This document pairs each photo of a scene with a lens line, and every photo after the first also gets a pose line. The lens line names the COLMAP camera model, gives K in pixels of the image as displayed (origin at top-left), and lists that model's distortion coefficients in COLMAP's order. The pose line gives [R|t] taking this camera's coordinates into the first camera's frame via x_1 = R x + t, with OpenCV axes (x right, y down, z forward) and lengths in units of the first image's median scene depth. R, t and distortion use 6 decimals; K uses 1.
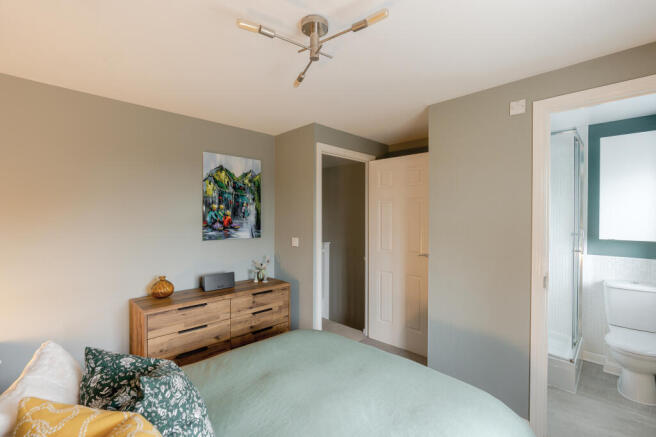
lens RADIAL K [[299.0, 0, 329.3], [0, 299.0, 218.9], [0, 0, 1]] dist [-0.005348, 0.001618]
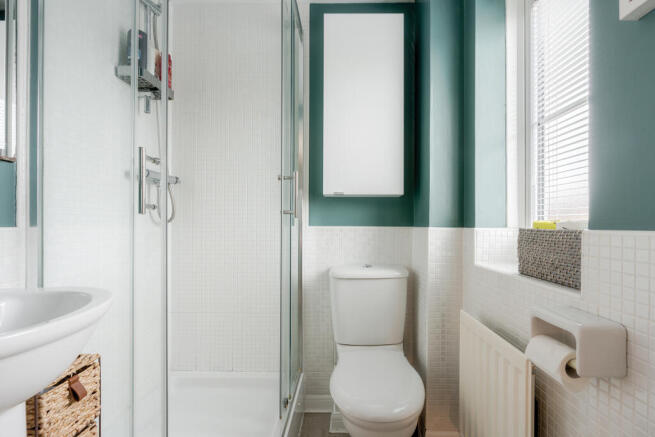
lens RADIAL K [[298.6, 0, 328.7], [0, 298.6, 218.4], [0, 0, 1]] dist [-0.005348, 0.001618]
pose [[0.741705, -0.002261, 0.670722, 0.537620], [0.005745, 0.999979, -0.002981, 0.113500], [-0.670701, 0.006065, 0.741703, 0.578597]]
